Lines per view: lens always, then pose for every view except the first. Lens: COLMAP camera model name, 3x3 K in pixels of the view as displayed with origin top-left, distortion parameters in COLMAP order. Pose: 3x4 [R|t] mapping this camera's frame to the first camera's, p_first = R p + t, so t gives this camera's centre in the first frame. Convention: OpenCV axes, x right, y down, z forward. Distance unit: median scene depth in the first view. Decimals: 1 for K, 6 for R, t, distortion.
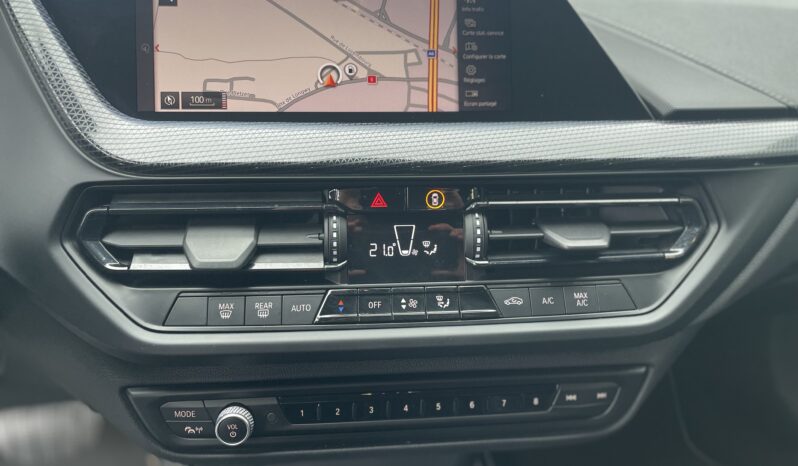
lens RADIAL K [[617.8, 0, 405.1], [0, 617.8, 229.6], [0, 0, 1]] dist [0.050651, -0.070451]
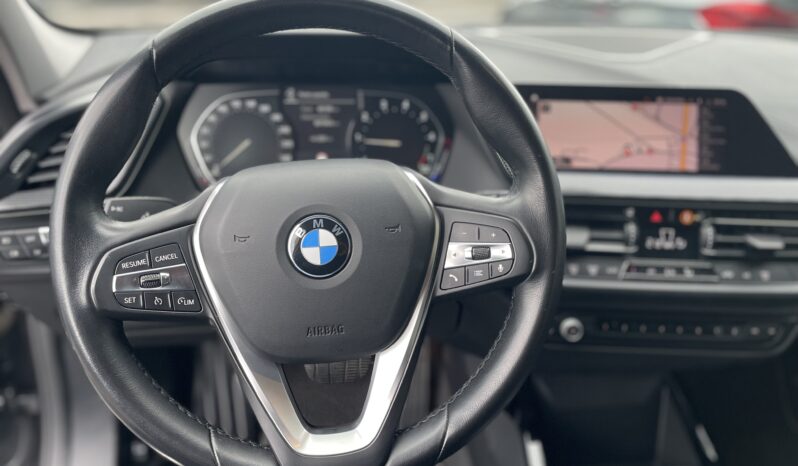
lens RADIAL K [[617.8, 0, 380.6], [0, 617.8, 223.1], [0, 0, 1]] dist [0.050651, -0.070451]
pose [[0.992533, 0.049356, -0.111548, -0.662693], [-0.051966, 0.998436, -0.020617, 0.055256], [0.110356, 0.026259, 0.993545, -0.982244]]
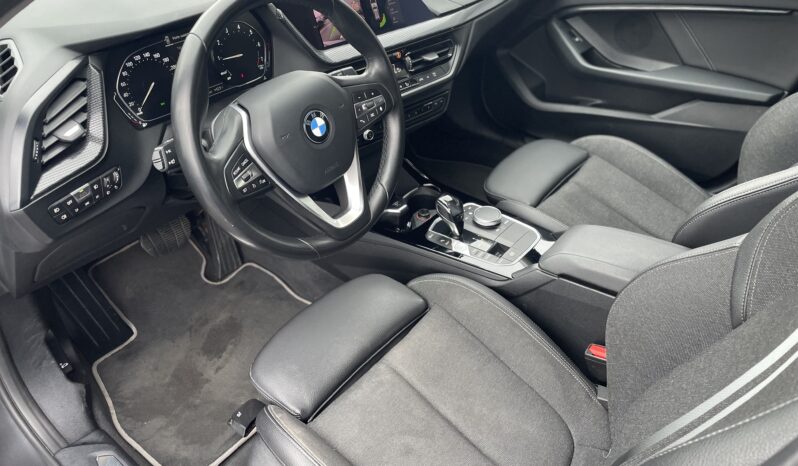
lens RADIAL K [[617.8, 0, 403.7], [0, 617.8, 228.3], [0, 0, 1]] dist [0.050651, -0.070451]
pose [[0.783422, -0.364563, 0.503333, -2.021164], [0.229527, 0.922345, 0.310801, -0.225299], [-0.577553, -0.127960, 0.806262, -1.933161]]
